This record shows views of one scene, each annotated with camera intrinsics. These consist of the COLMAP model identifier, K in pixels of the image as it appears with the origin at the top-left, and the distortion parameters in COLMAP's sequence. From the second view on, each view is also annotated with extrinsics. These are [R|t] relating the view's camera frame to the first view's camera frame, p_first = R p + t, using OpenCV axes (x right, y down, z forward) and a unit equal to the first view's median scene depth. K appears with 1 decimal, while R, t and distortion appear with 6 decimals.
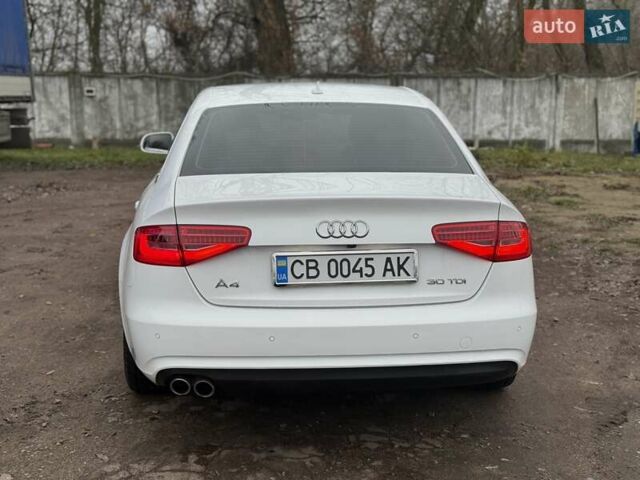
lens RADIAL K [[889.1, 0, 320.0], [0, 889.1, 240.0], [0, 0, 1]] dist [0.225264, -0.536375]
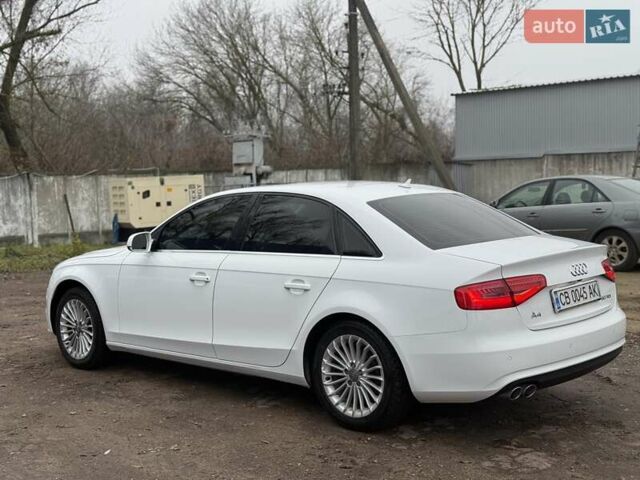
lens RADIAL K [[889.1, 0, 320.0], [0, 889.1, 240.0], [0, 0, 1]] dist [0.225264, -0.536375]
pose [[0.733222, -0.074976, 0.675843, -1.309314], [0.145499, 0.988182, -0.048227, -0.050467], [-0.664240, 0.133695, 0.735466, 0.131195]]
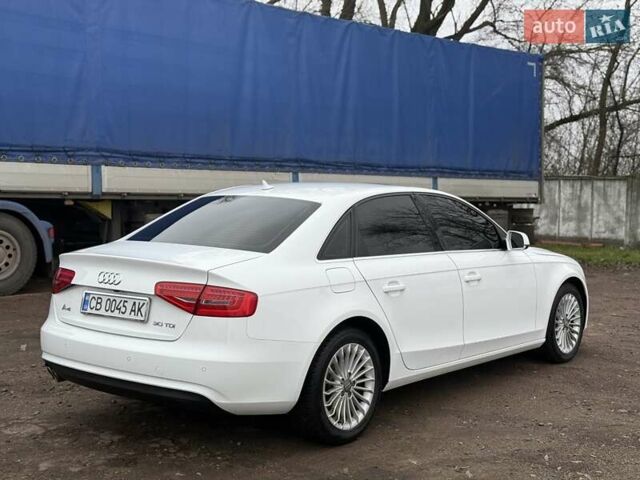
lens RADIAL K [[889.1, 0, 320.0], [0, 889.1, 240.0], [0, 0, 1]] dist [0.225264, -0.536375]
pose [[0.724480, 0.056335, -0.686990, 1.226473], [-0.133820, 0.989187, -0.060007, -0.030220], [0.676181, 0.135407, 0.724185, 0.155074]]
